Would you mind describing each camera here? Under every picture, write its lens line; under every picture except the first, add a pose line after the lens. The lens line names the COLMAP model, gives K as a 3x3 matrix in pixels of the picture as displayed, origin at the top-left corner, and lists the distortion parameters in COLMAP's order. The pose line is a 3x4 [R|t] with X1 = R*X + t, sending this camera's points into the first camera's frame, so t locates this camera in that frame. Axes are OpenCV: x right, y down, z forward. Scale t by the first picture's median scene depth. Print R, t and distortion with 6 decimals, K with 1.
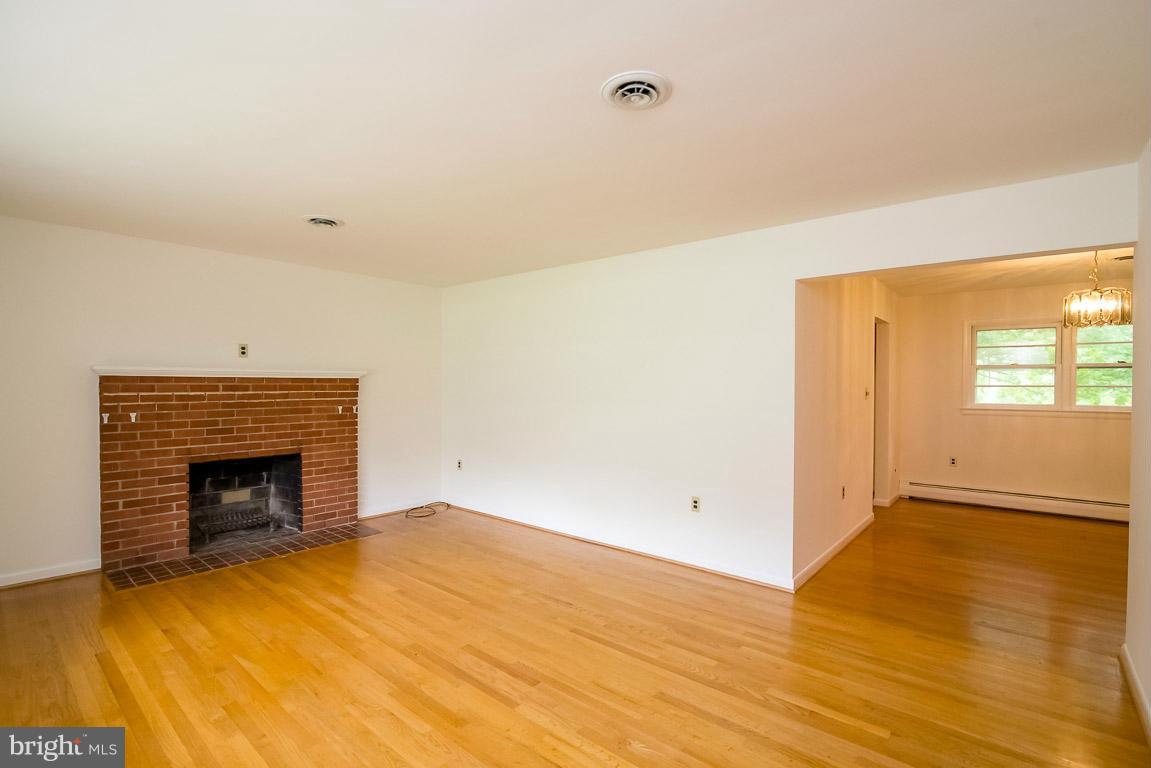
lens RADIAL K [[537.1, 0, 591.7], [0, 537.1, 385.7], [0, 0, 1]] dist [-0.017371, -0.000007]
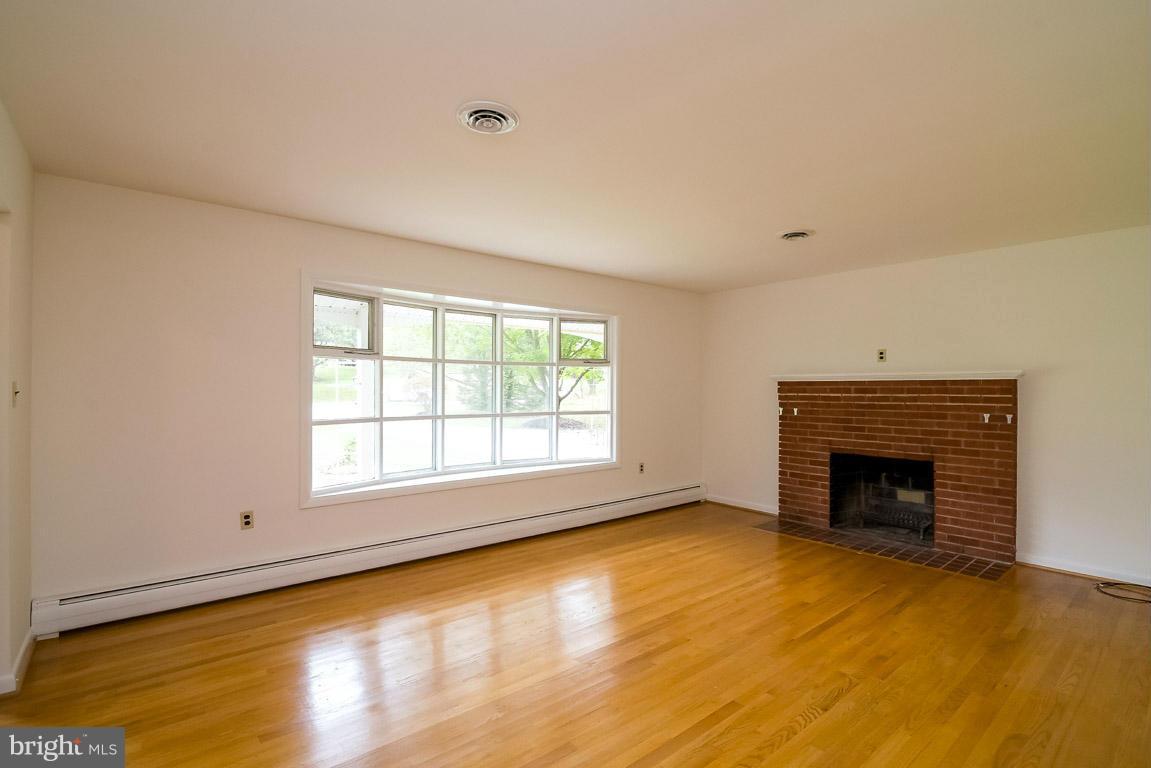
lens RADIAL K [[529.4, 0, 581.4], [0, 529.4, 386.1], [0, 0, 1]] dist [-0.015618, 0.000155]
pose [[-0.177977, -0.011177, -0.983971, 0.528867], [-0.008473, 0.999916, -0.009826, 0.011087], [0.983998, 0.006588, -0.178057, 0.650216]]
